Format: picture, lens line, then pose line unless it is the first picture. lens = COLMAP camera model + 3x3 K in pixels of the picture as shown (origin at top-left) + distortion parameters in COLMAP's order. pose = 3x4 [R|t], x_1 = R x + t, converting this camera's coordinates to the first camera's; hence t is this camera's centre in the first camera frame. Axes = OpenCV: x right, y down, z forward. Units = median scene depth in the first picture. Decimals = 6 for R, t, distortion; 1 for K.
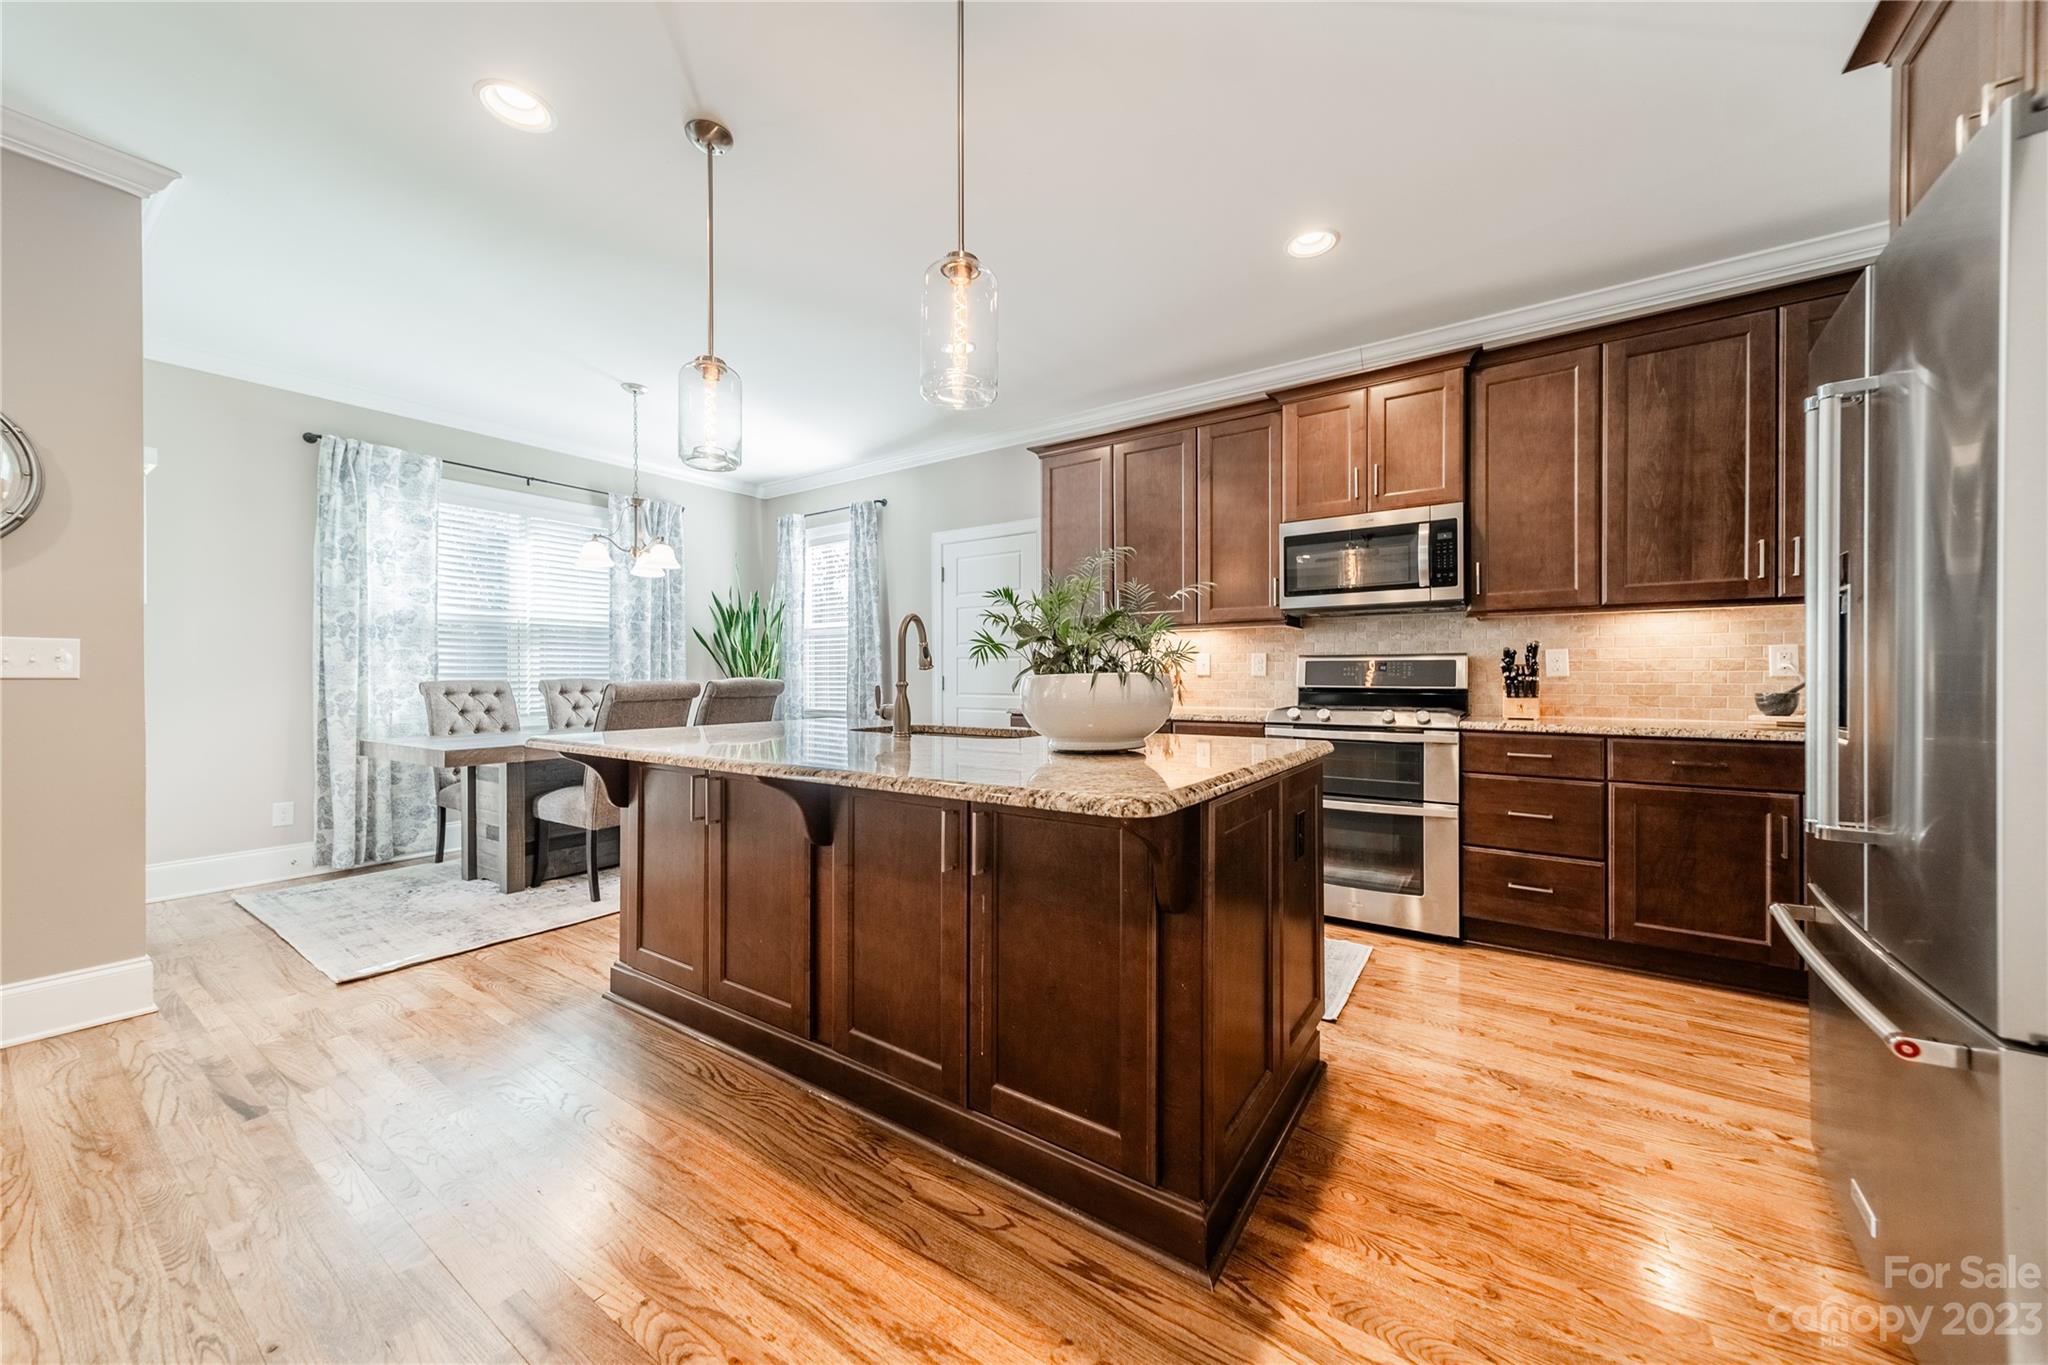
lens RADIAL K [[733.2, 0, 1013.5], [0, 733.2, 677.9], [0, 0, 1]] dist [0.001495, 0.000016]
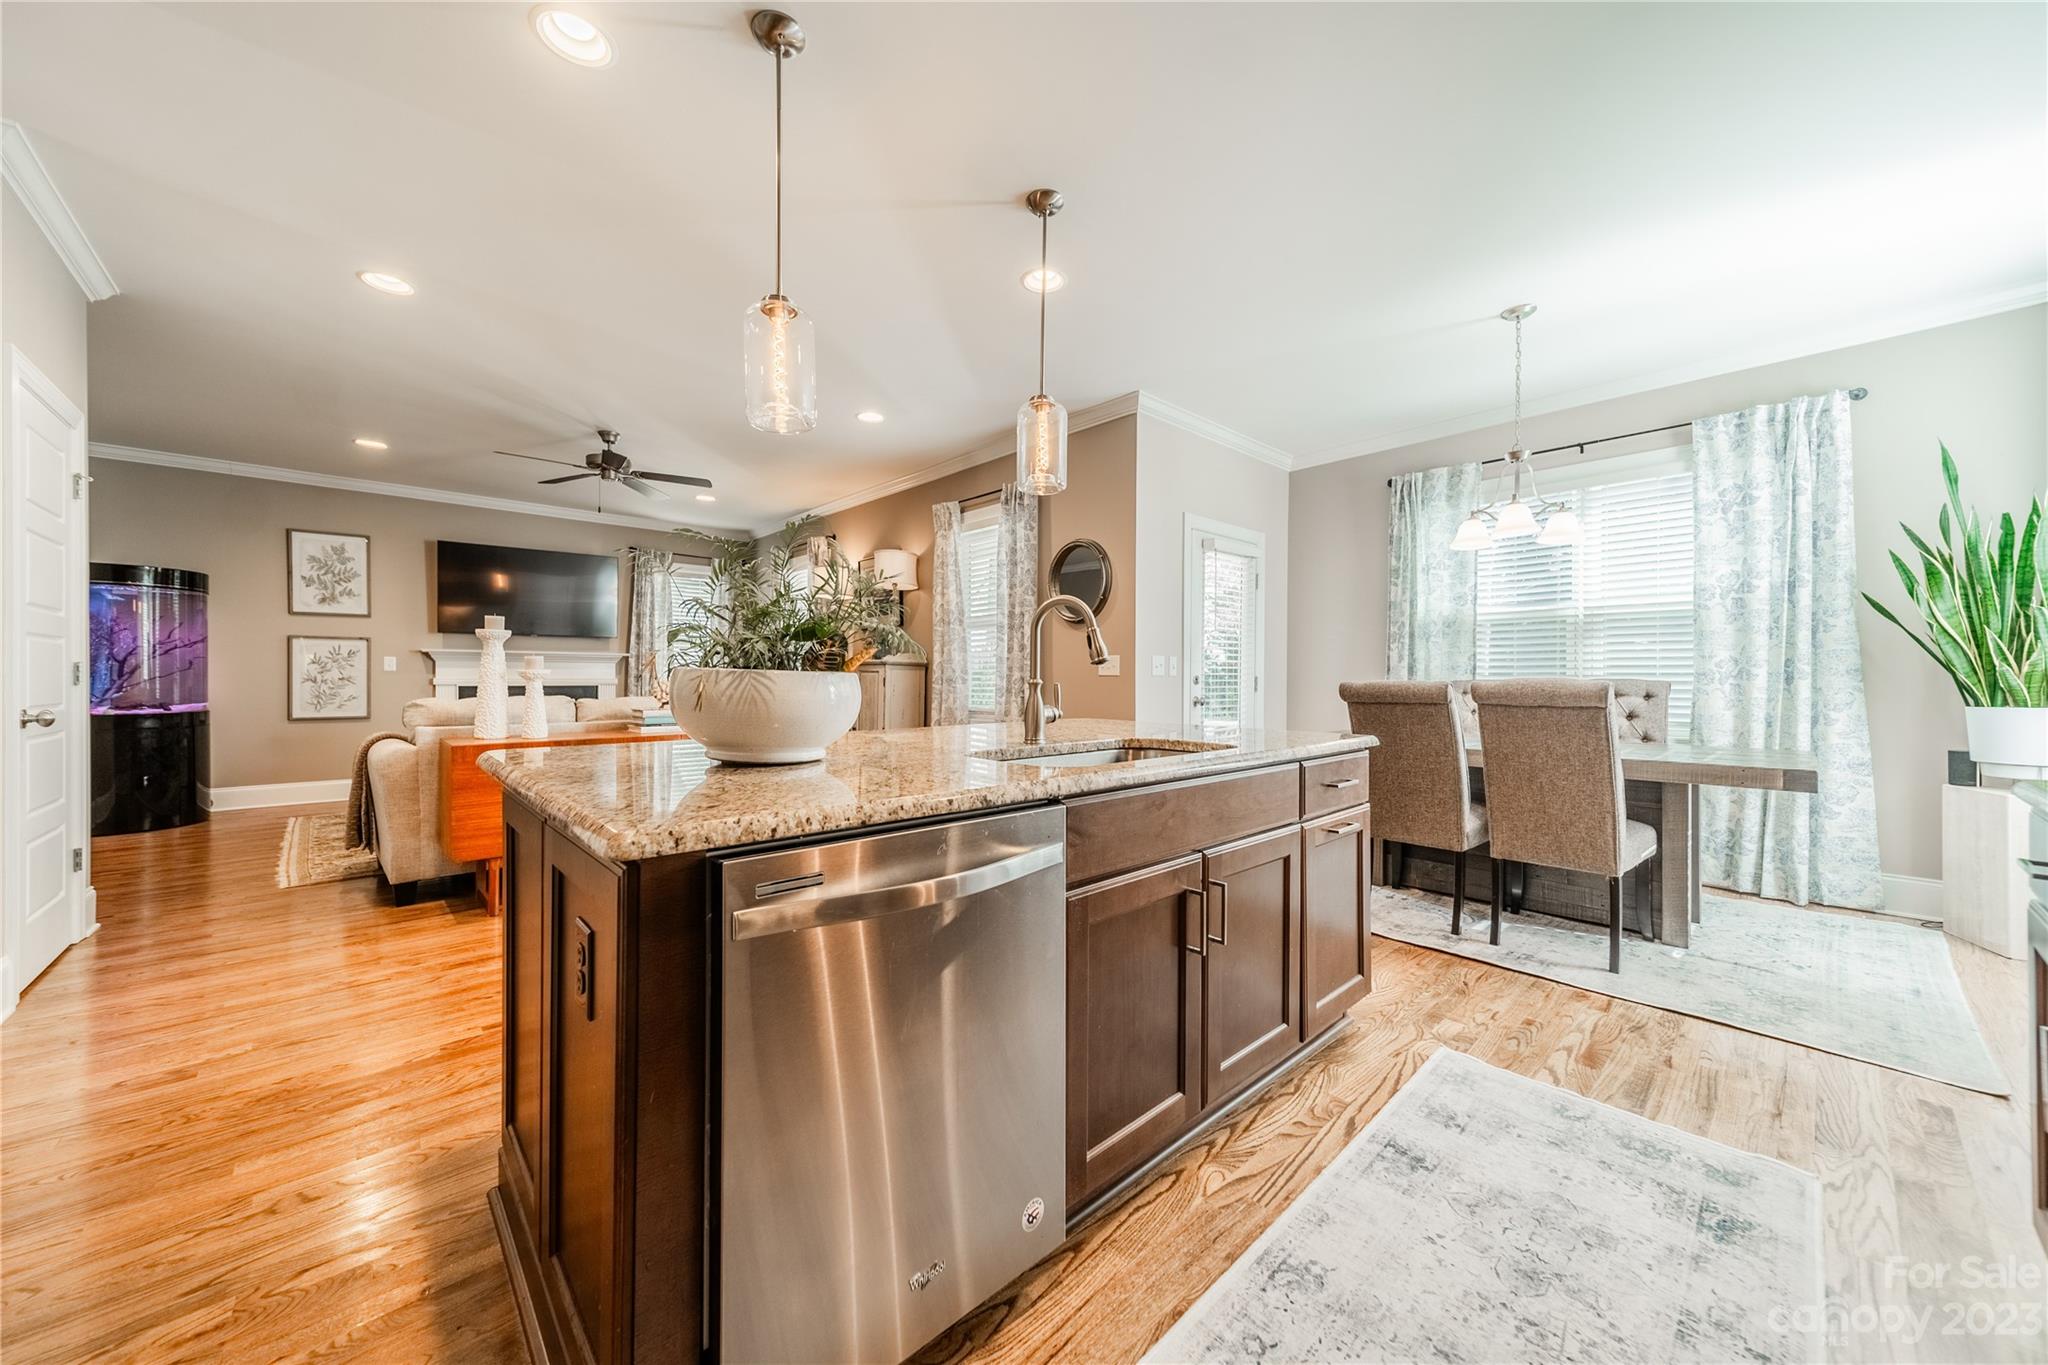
lens RADIAL K [[733.2, 0, 1014.1], [0, 733.2, 677.9], [0, 0, 1]] dist [0.001495, 0.000016]
pose [[-0.211664, 0.003931, -0.977335, 0.355473], [-0.003502, 0.999982, 0.004780, -0.001798], [0.977336, 0.004435, -0.211646, 0.594895]]
